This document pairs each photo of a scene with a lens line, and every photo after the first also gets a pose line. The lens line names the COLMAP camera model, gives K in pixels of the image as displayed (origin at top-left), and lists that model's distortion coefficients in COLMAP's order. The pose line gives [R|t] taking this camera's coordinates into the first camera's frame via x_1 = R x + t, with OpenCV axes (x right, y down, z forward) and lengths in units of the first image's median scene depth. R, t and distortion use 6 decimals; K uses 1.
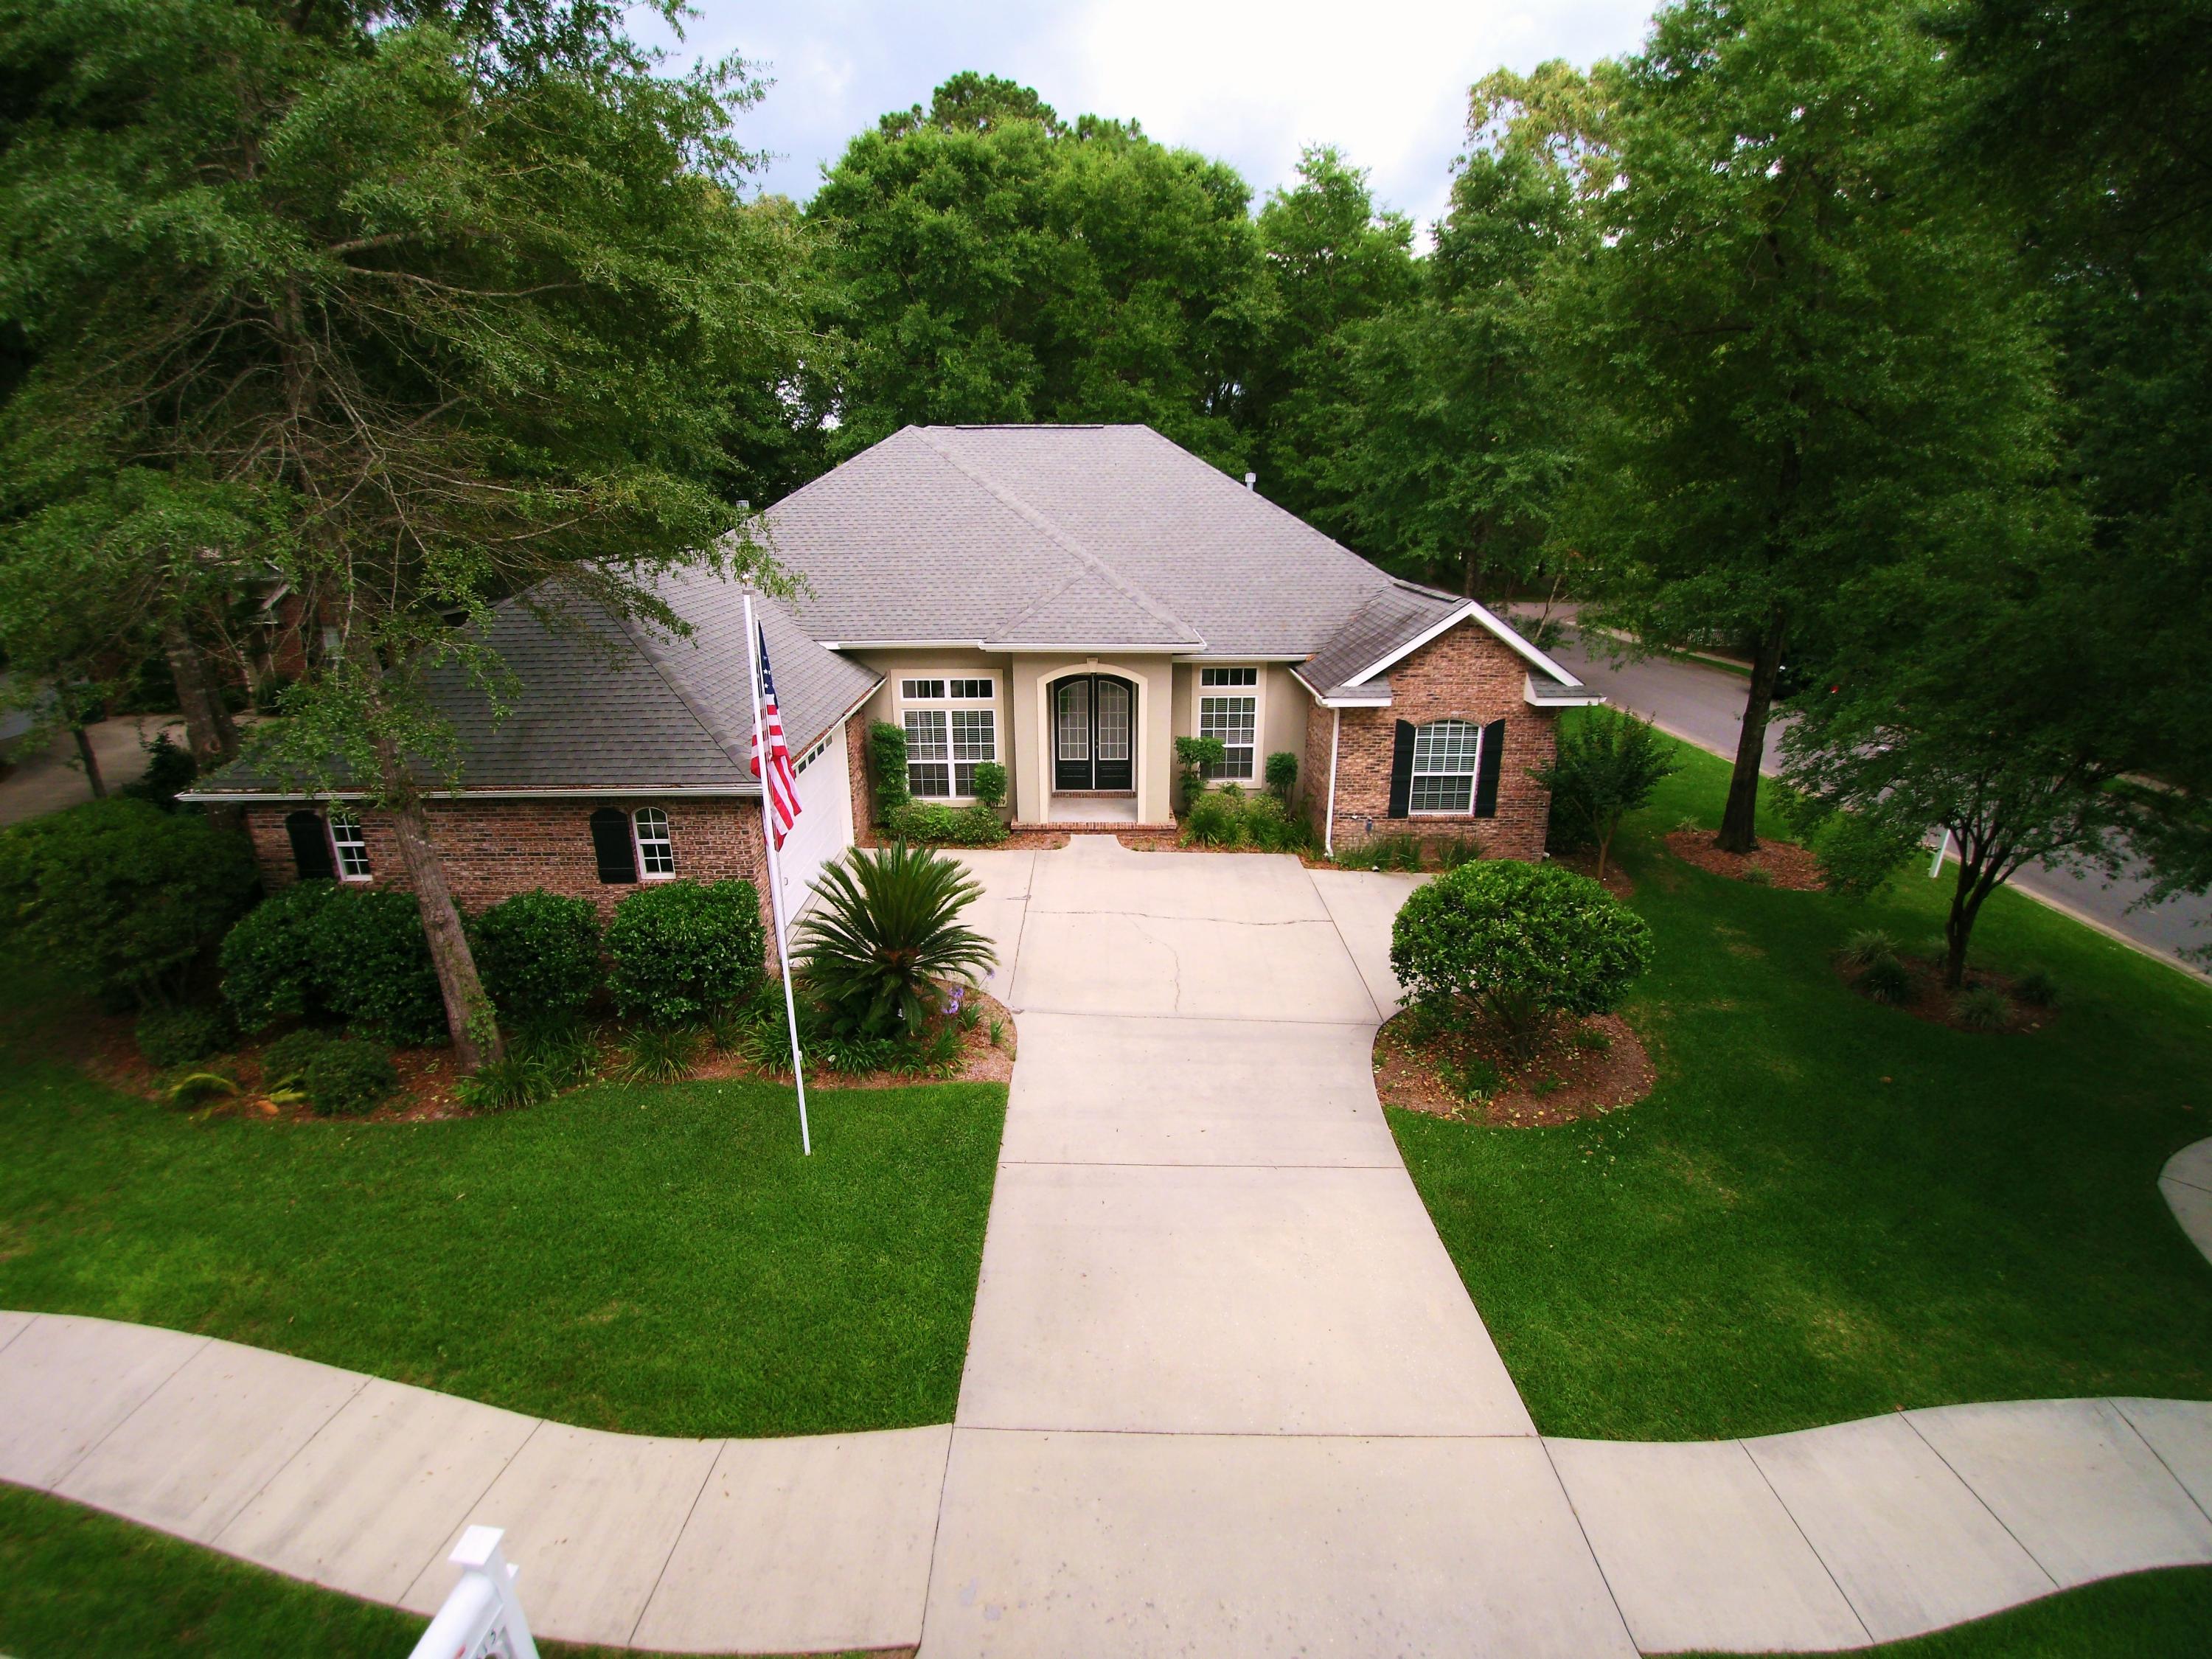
lens RADIAL K [[1019.1, 0, 1094.2], [0, 1019.1, 838.2], [0, 0, 1]] dist [-0.028781, -0.018328]
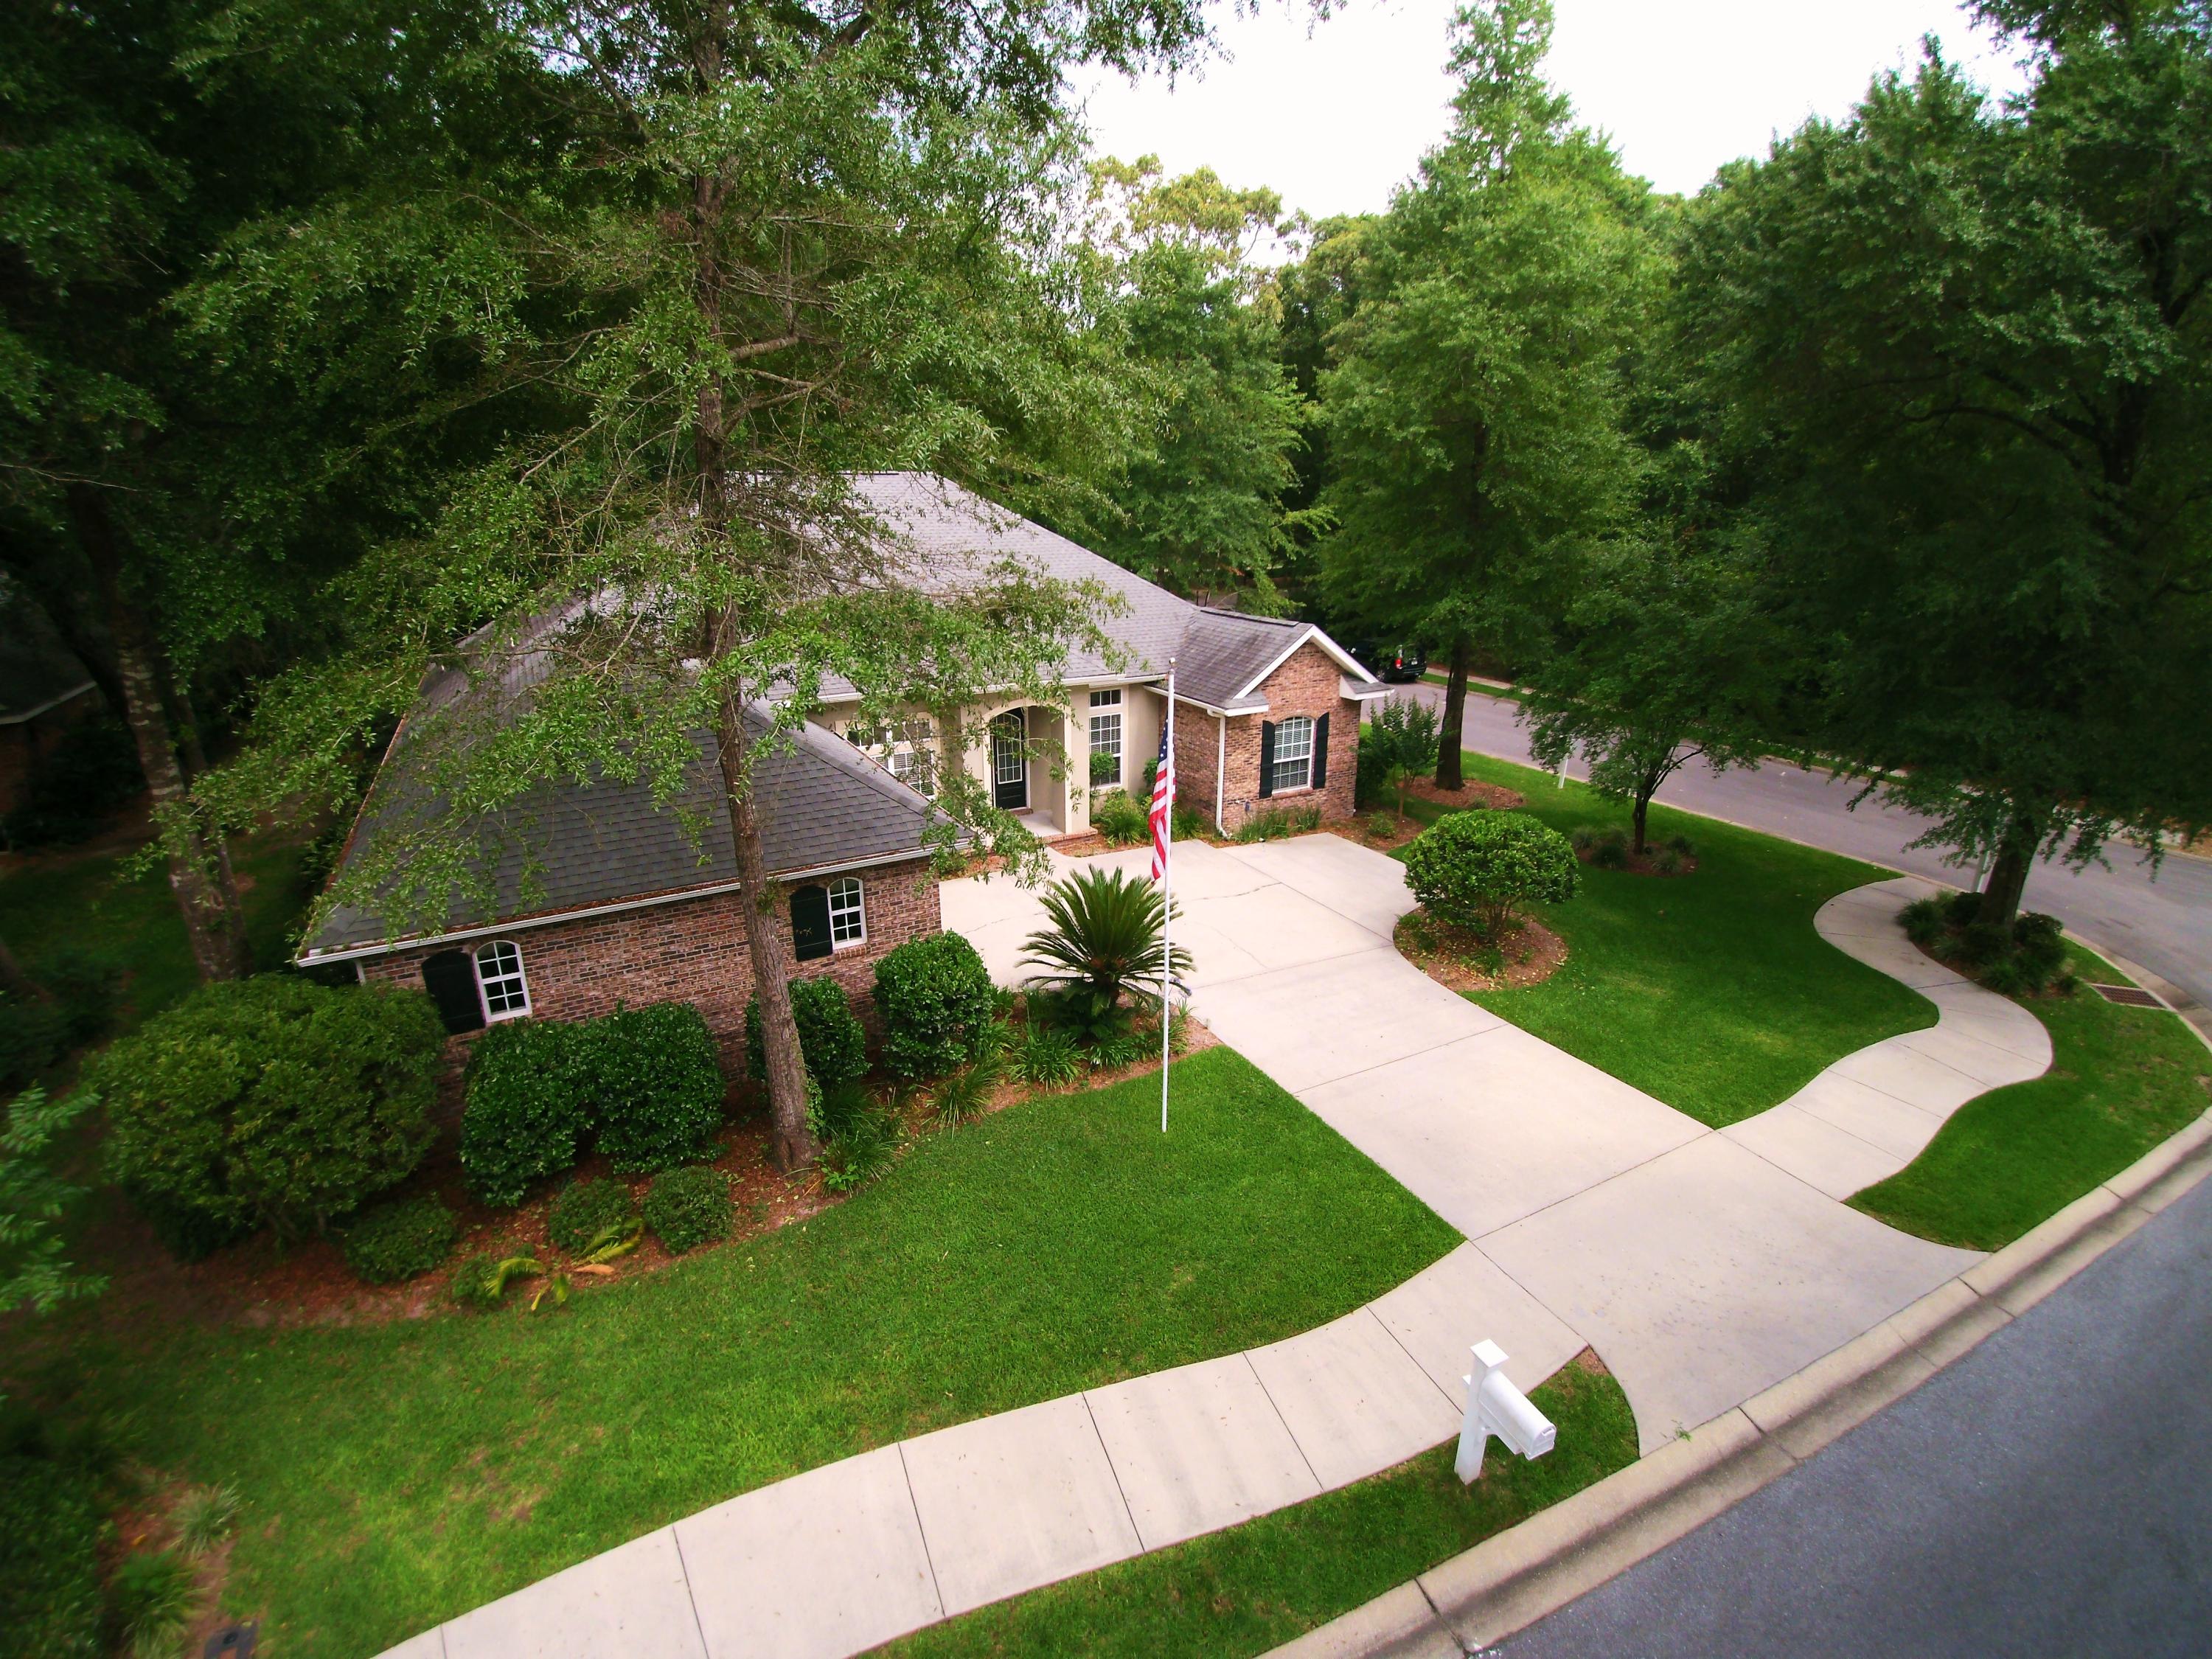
lens RADIAL K [[1019.1, 0, 1094.2], [0, 1019.1, 838.2], [0, 0, 1]] dist [-0.028781, -0.018328]
pose [[0.875305, -0.151912, 0.459091, -0.475067], [0.153296, 0.987577, 0.034513, -0.046723], [-0.458630, 0.040167, 0.887719, -0.022919]]
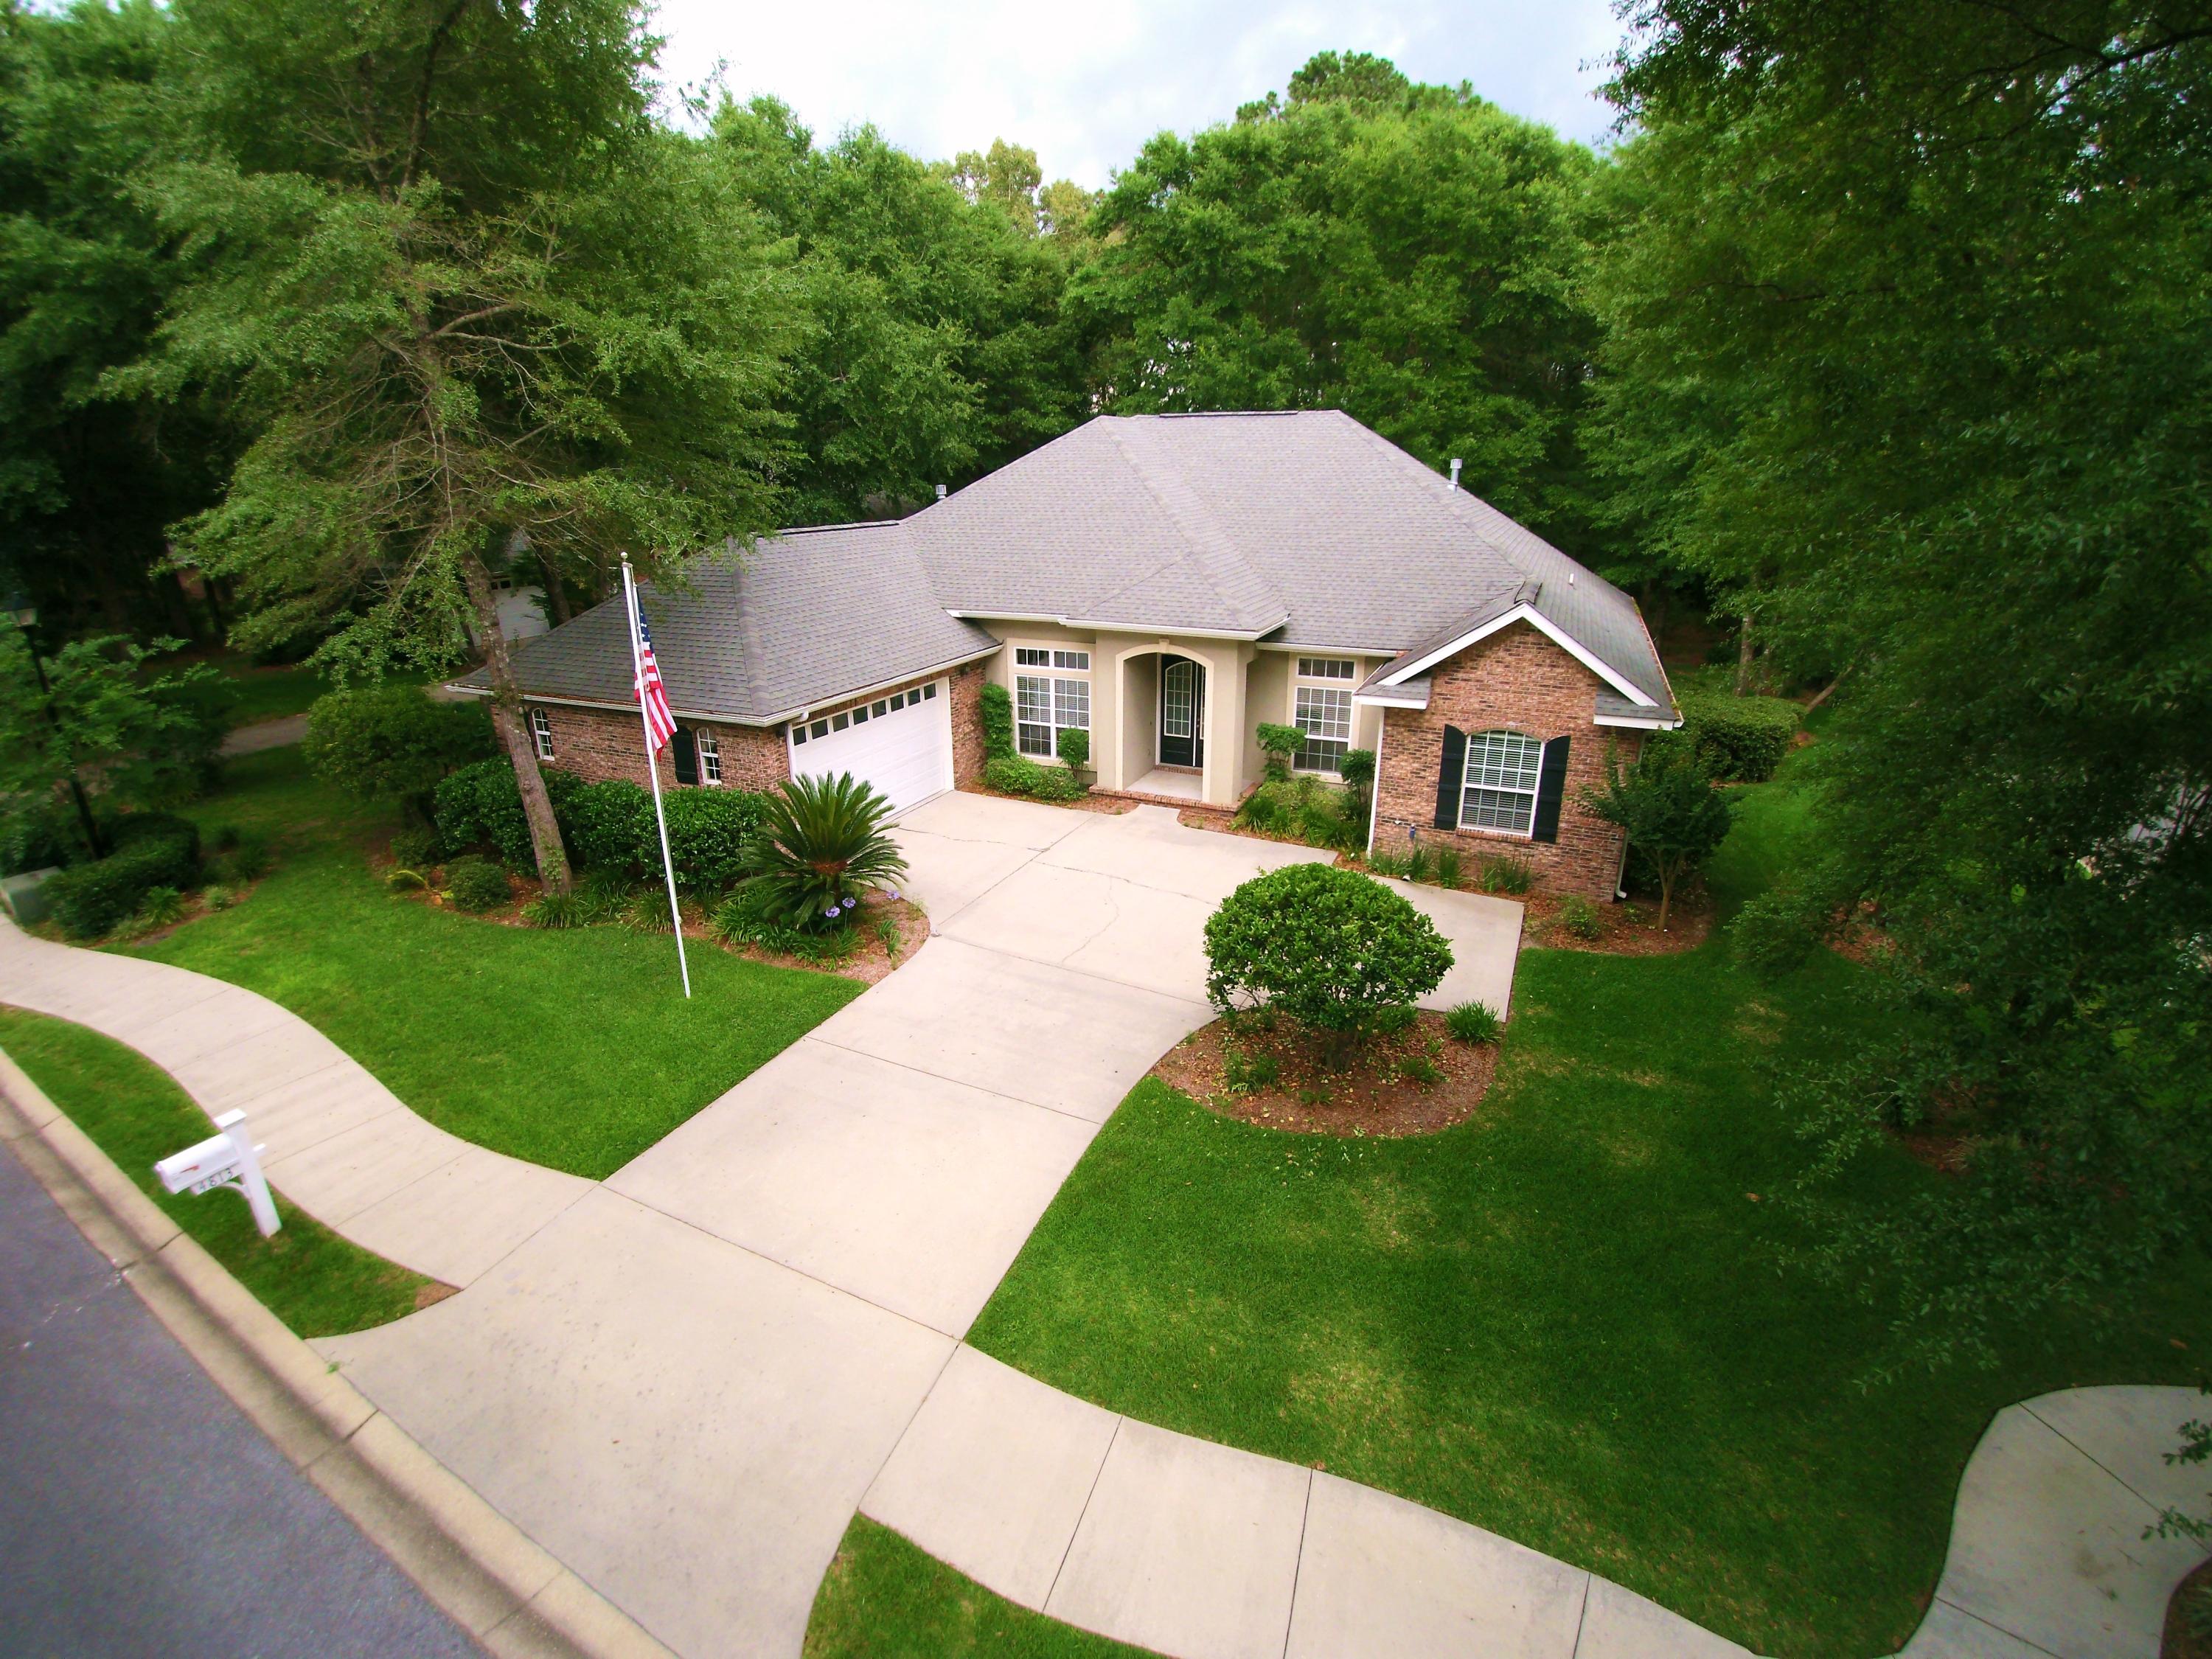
lens RADIAL K [[1019.1, 0, 1094.2], [0, 1019.1, 838.2], [0, 0, 1]] dist [-0.028781, -0.018328]
pose [[0.908306, 0.141974, -0.393475, 0.375221], [-0.133948, 0.989828, 0.047942, -0.013348], [0.396279, 0.009159, 0.918084, 0.004295]]
